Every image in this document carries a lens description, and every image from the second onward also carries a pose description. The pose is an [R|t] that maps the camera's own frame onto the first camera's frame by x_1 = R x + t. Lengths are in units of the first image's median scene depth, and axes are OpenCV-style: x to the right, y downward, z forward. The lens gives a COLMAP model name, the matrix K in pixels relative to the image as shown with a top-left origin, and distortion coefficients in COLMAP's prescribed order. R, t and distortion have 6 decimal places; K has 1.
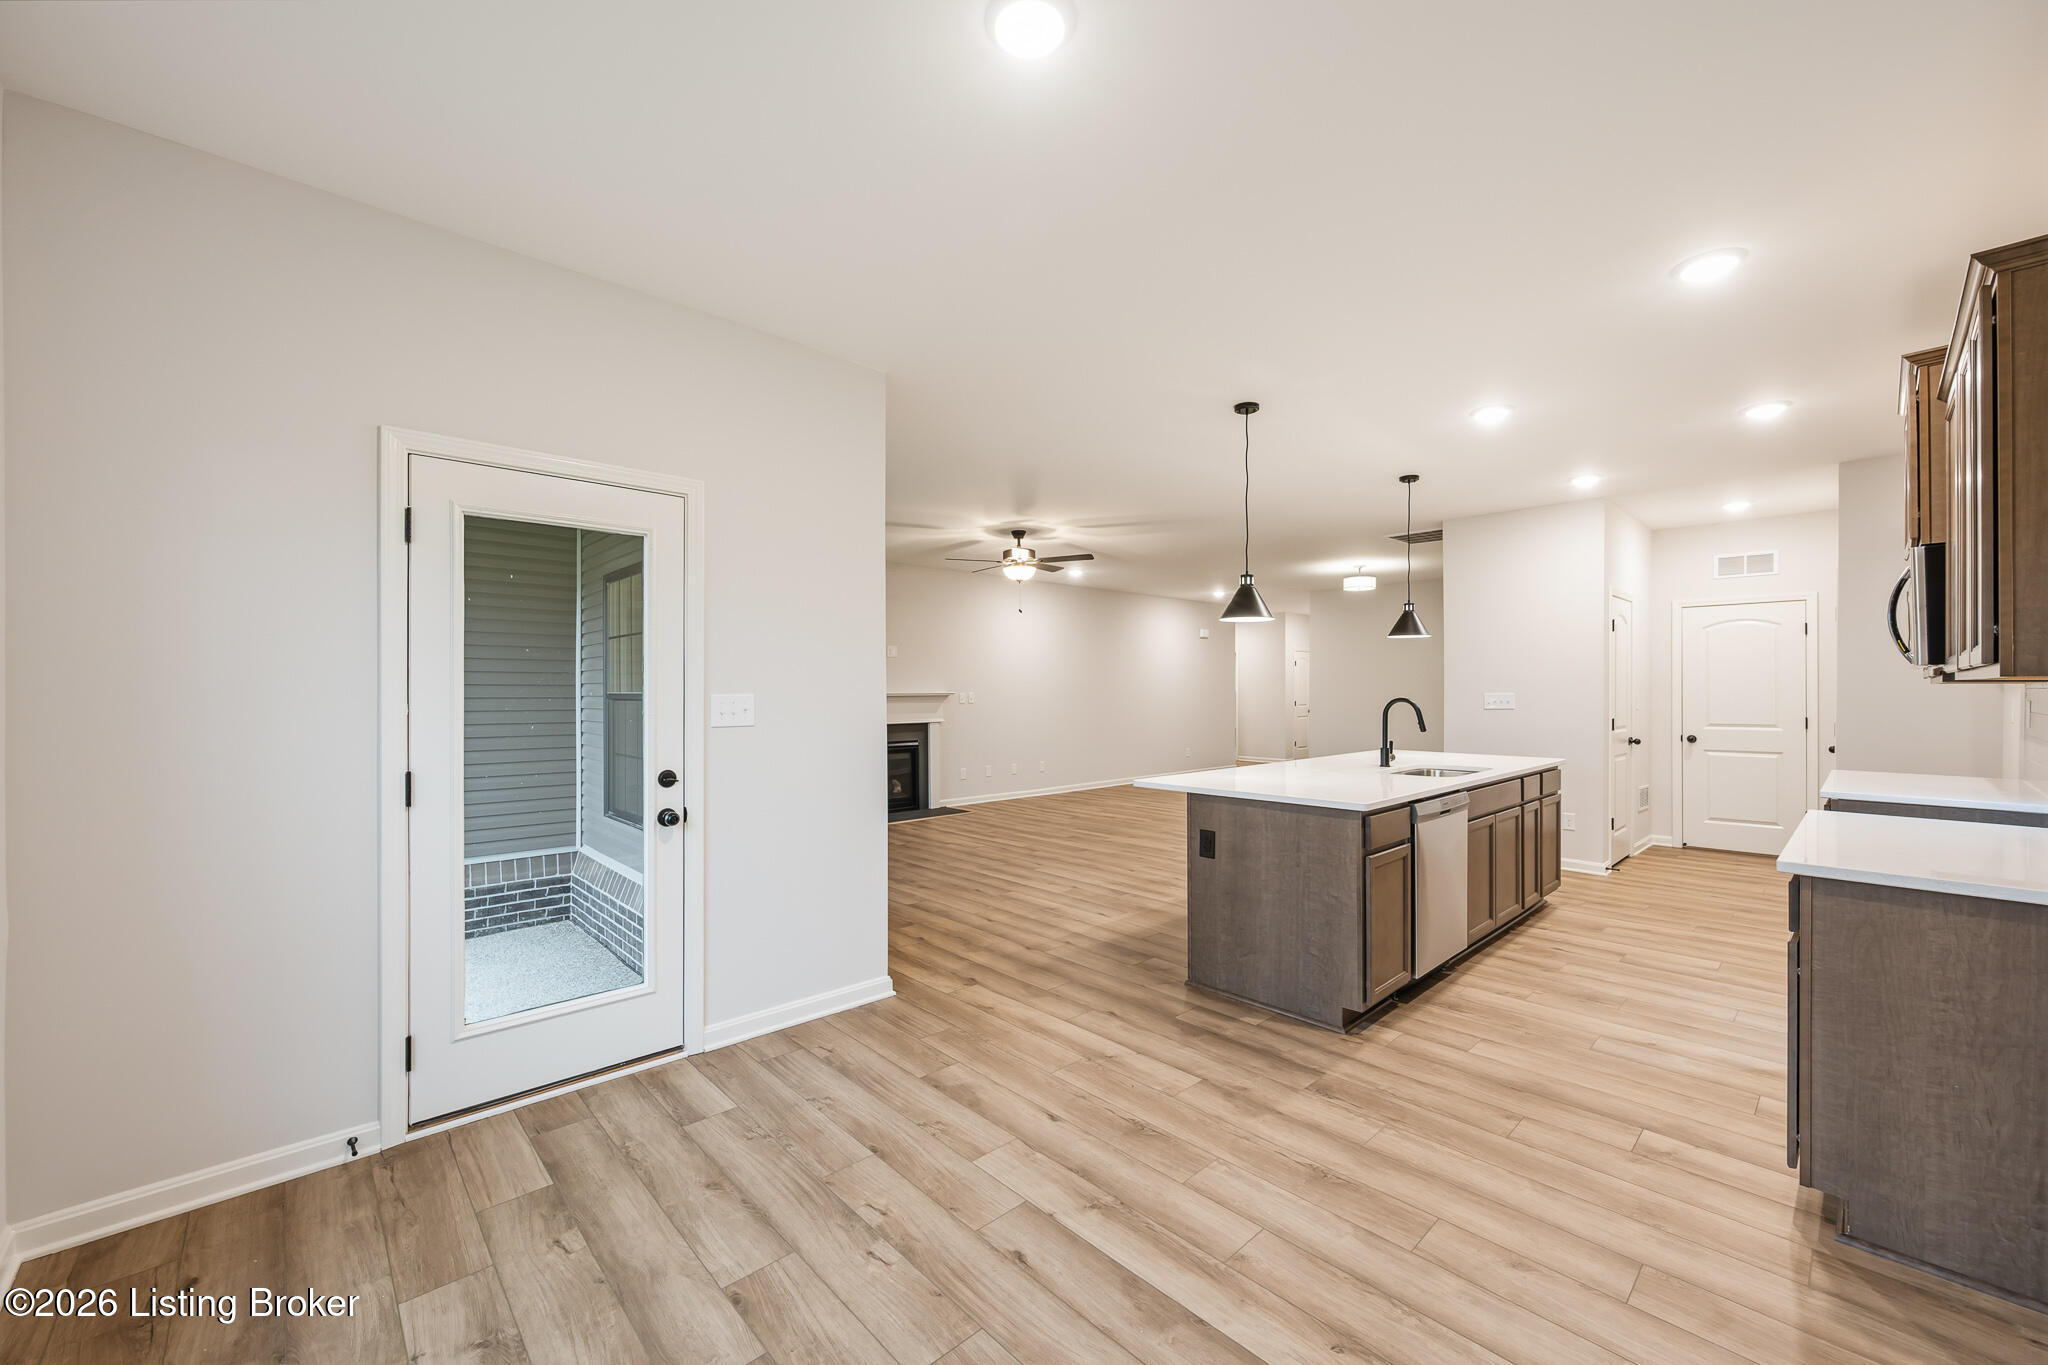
lens RADIAL K [[796.9, 0, 1019.8], [0, 796.9, 688.0], [0, 0, 1]] dist [-0.001227, 0.000070]
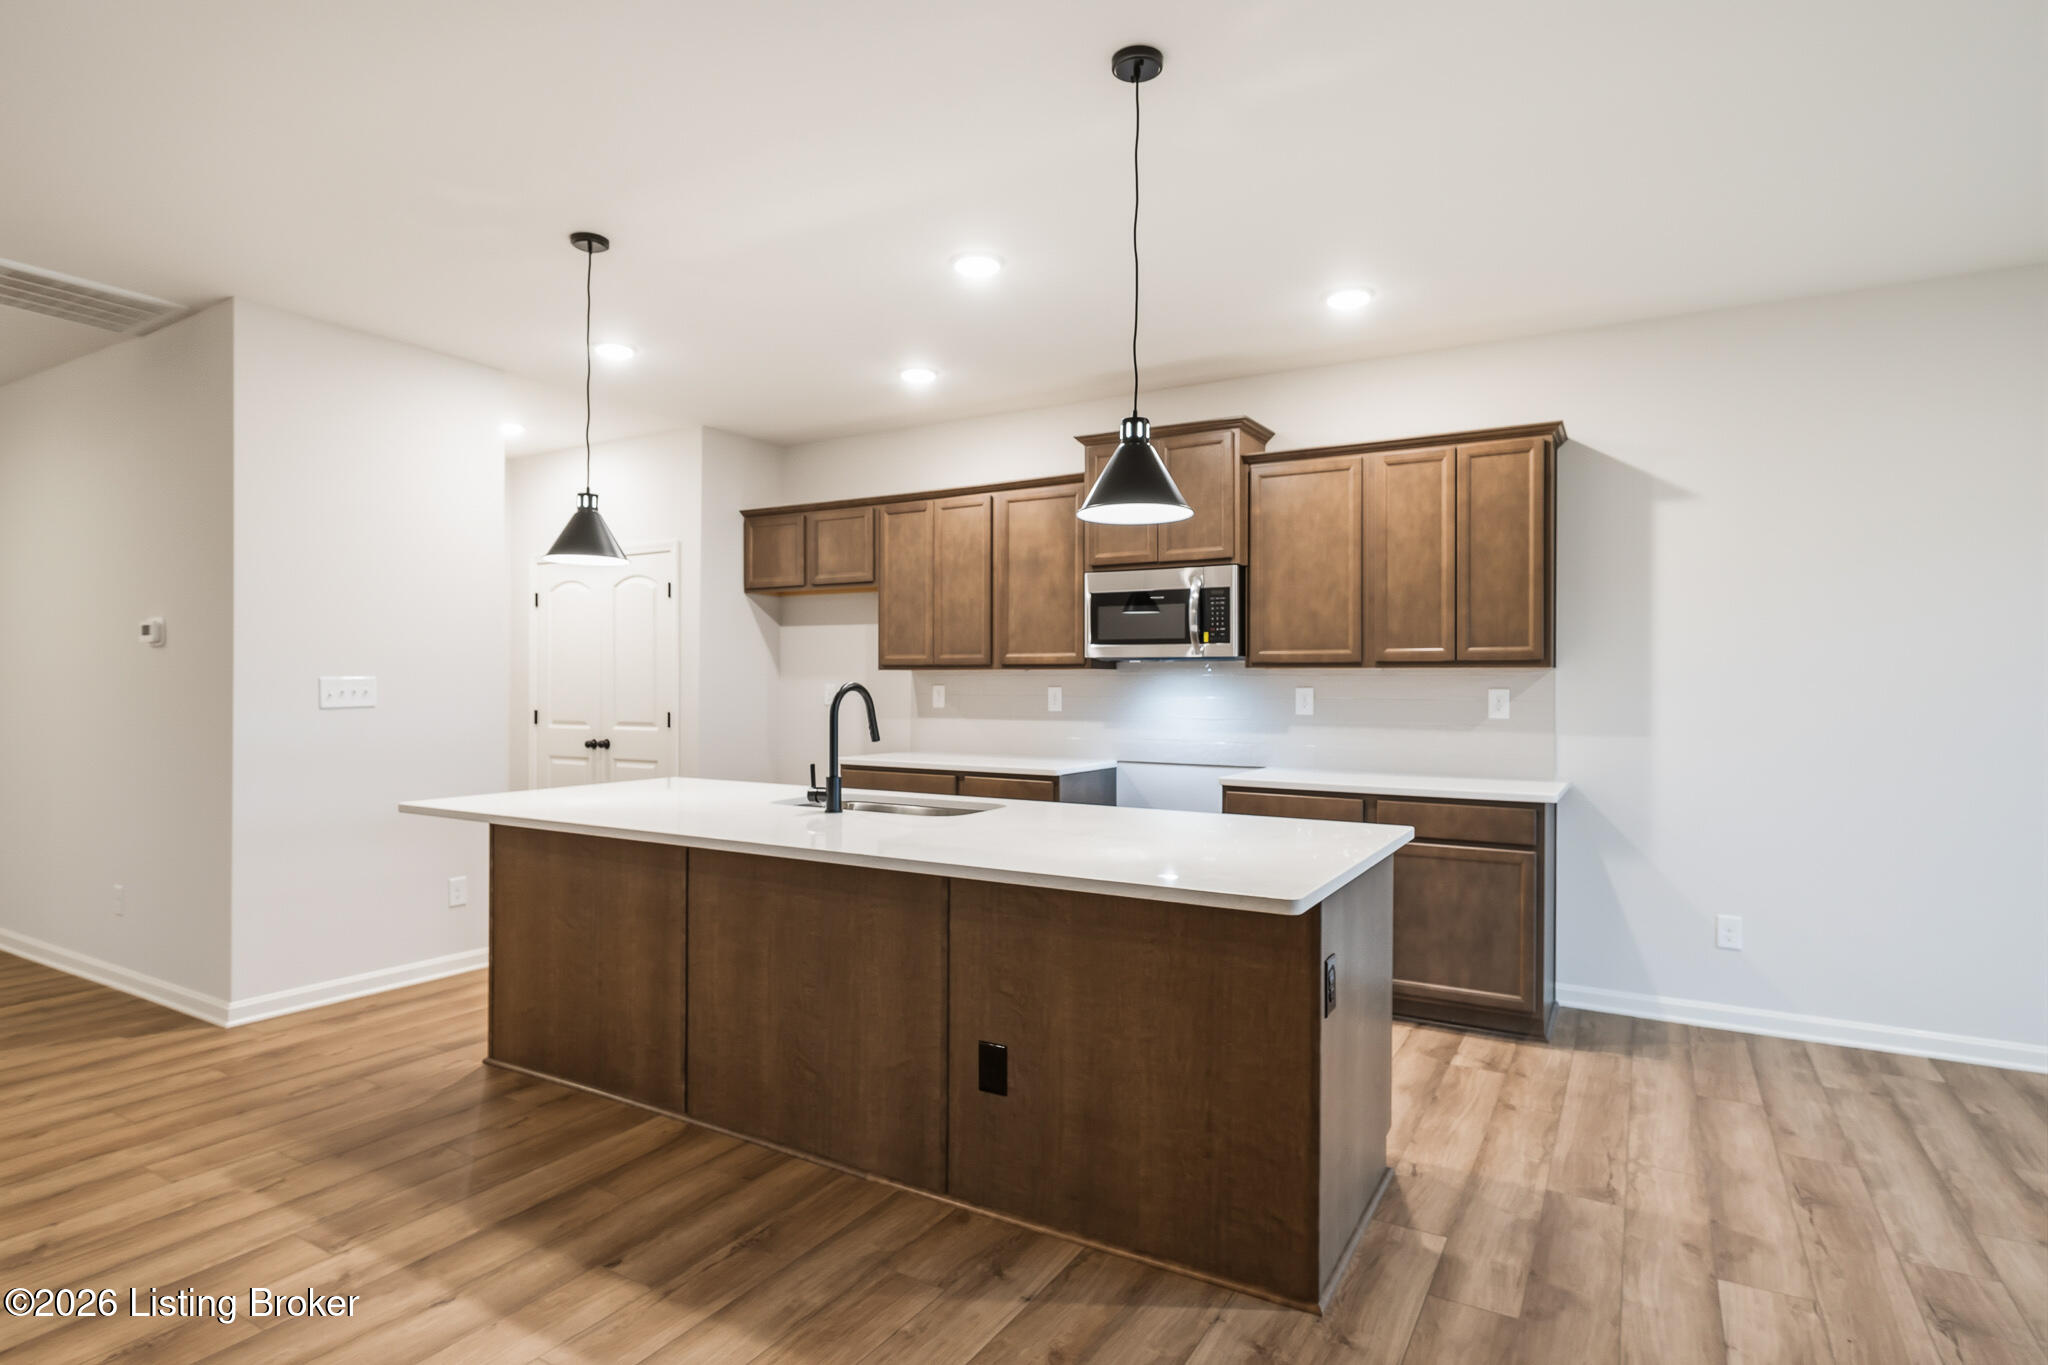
lens RADIAL K [[1059.9, 0, 1018.1], [0, 1059.9, 687.1], [0, 0, 1]] dist [-0.002510, -0.000397]
pose [[-0.284244, -0.002207, 0.958749, -0.279854], [-0.006570, 0.999978, 0.000354, 0.015320], [-0.958729, -0.006199, -0.284252, 1.185531]]
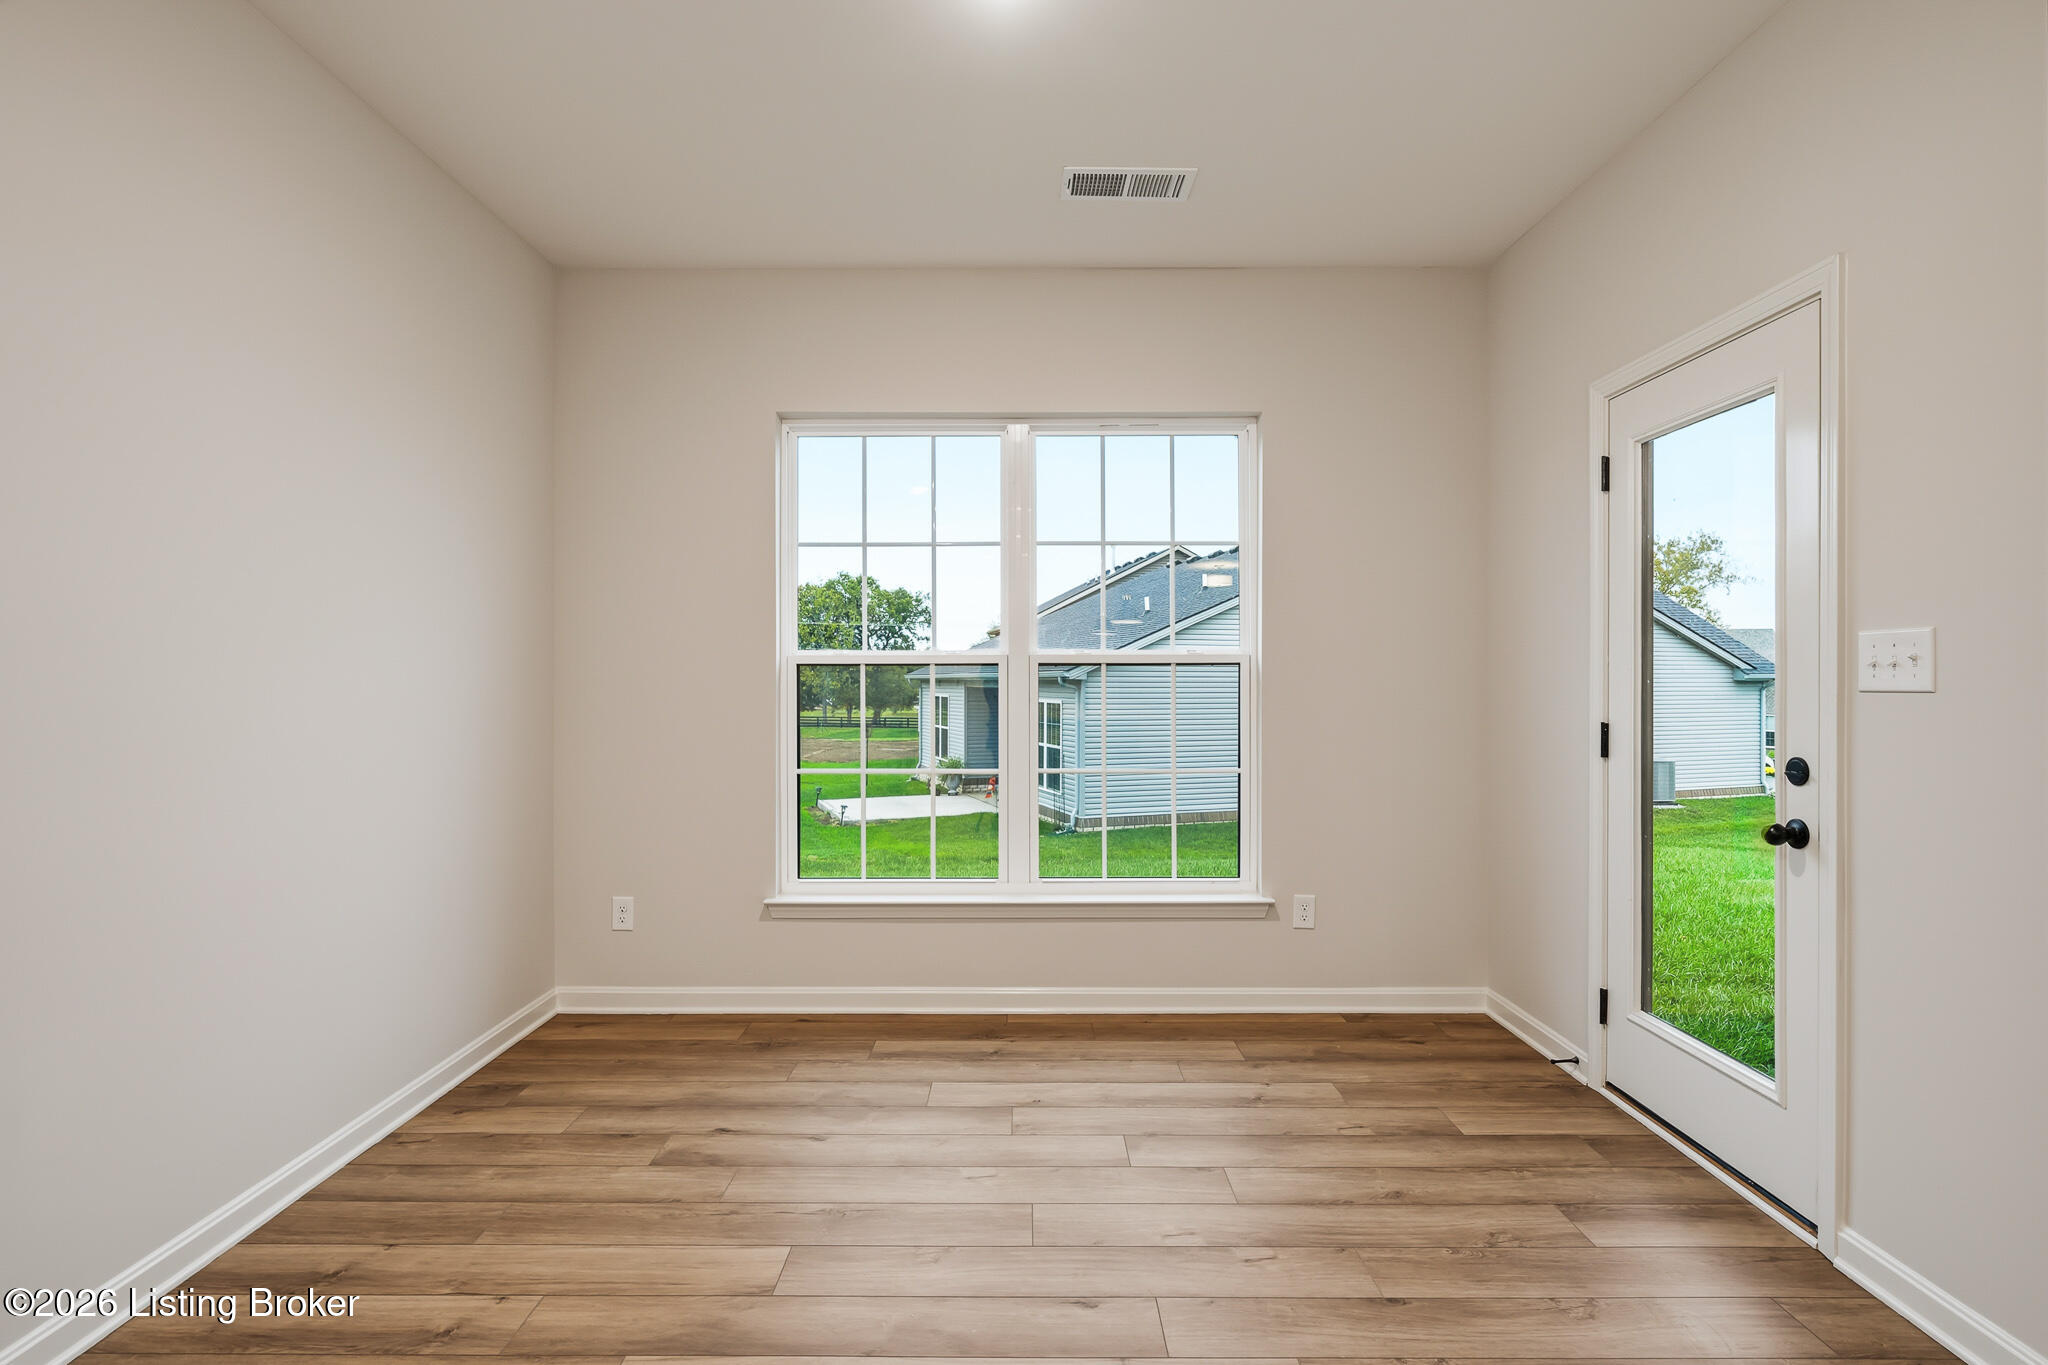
lens RADIAL K [[1015.7, 0, 1019.6], [0, 1015.7, 678.1], [0, 0, 1]] dist [-0.000799, -0.000744]
pose [[-0.683047, -0.001156, -0.730373, 0.374882], [0.001979, 0.999992, -0.003433, 0.030286], [0.730371, -0.003790, -0.683040, 0.765296]]
